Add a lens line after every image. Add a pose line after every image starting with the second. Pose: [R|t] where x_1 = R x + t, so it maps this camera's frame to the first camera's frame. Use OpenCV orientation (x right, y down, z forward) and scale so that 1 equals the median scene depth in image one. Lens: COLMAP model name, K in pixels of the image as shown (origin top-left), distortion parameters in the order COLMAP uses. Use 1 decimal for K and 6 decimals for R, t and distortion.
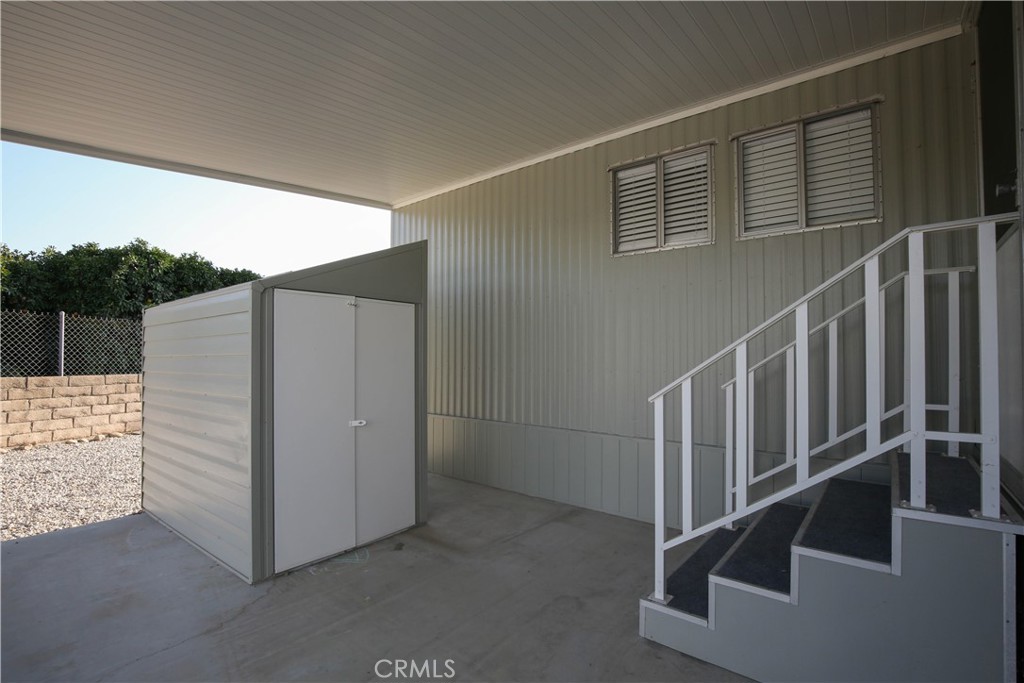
lens RADIAL K [[482.8, 0, 511.8], [0, 482.8, 345.9], [0, 0, 1]] dist [-0.024749, 0.000863]
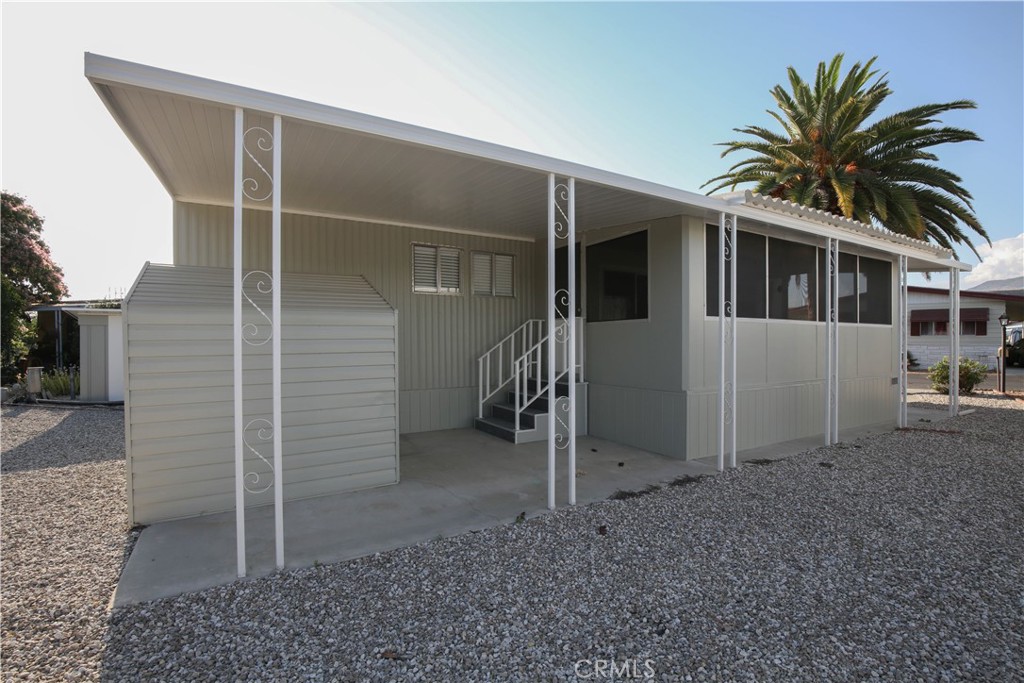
lens RADIAL K [[482.8, 0, 511.8], [0, 482.8, 345.9], [0, 0, 1]] dist [-0.024749, 0.000863]
pose [[0.333121, -0.008231, 0.942848, -1.765378], [-0.012871, 0.999829, 0.013277, -0.014357], [-0.942796, -0.016558, 0.332958, 0.045917]]
